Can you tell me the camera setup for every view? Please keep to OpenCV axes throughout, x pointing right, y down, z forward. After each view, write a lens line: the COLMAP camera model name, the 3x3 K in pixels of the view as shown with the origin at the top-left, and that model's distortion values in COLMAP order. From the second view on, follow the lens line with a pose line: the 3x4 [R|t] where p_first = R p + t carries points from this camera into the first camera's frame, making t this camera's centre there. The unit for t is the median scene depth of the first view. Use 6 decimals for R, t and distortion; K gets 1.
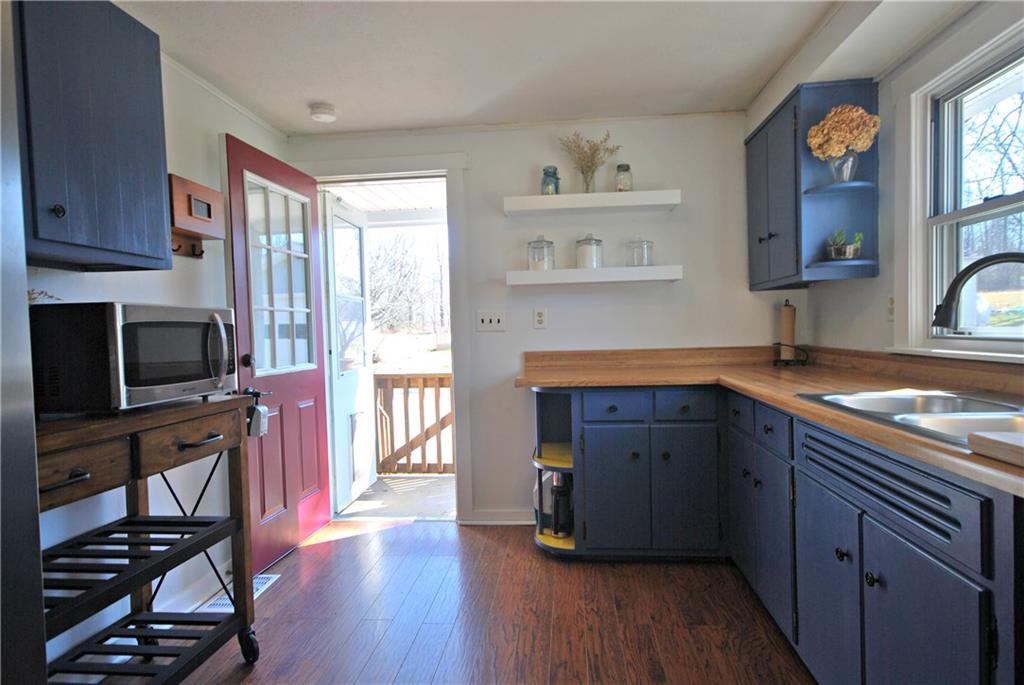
lens RADIAL K [[553.5, 0, 512.0], [0, 553.5, 342.5], [0, 0, 1]] dist [0.001027, 0.000097]
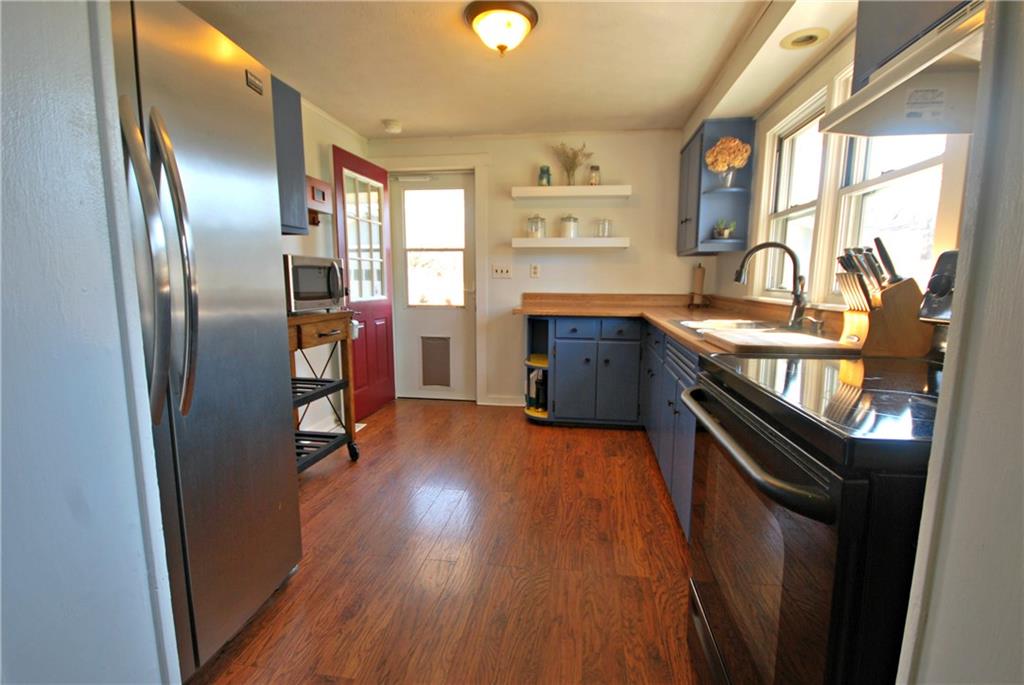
lens RADIAL K [[441.1, 0, 512.0], [0, 441.1, 342.5], [0, 0, 1]] dist [-0.000218, -0.010666]
pose [[0.998186, 0.039682, -0.045271, 0.063311], [-0.034011, 0.992216, 0.119797, 0.009986], [0.049673, -0.118040, 0.991766, -0.252415]]
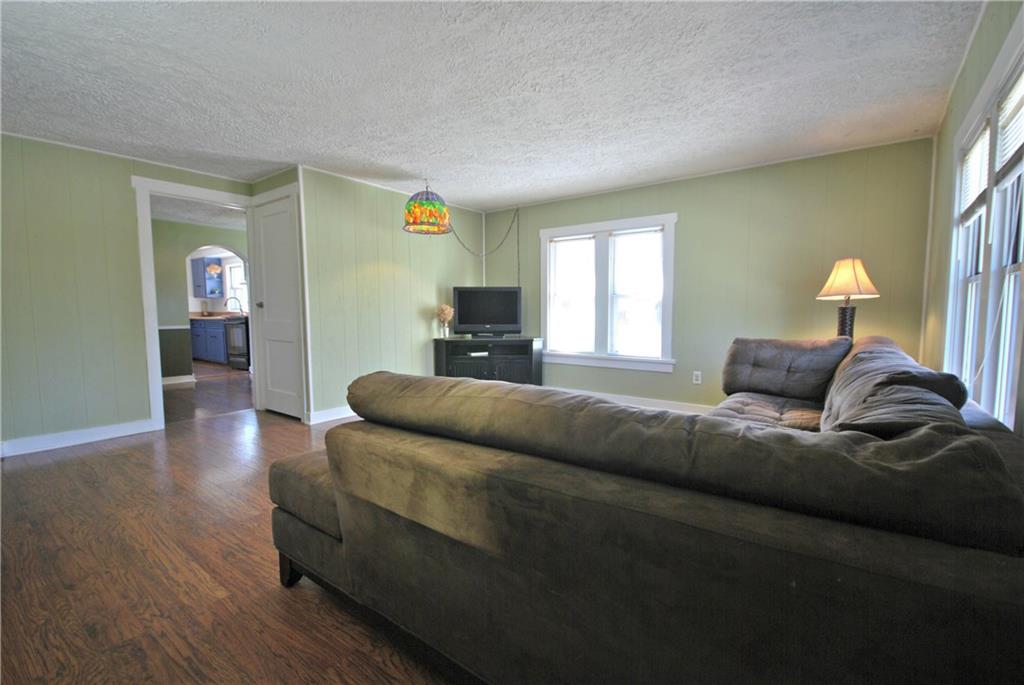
lens RADIAL K [[441.1, 0, 512.0], [0, 441.1, 342.5], [0, 0, 1]] dist [-0.000218, -0.010666]
pose [[0.504034, -0.048133, 0.862341, -1.284748], [0.008365, 0.998671, 0.050853, 0.094398], [-0.863643, -0.018418, 0.503767, -2.844500]]
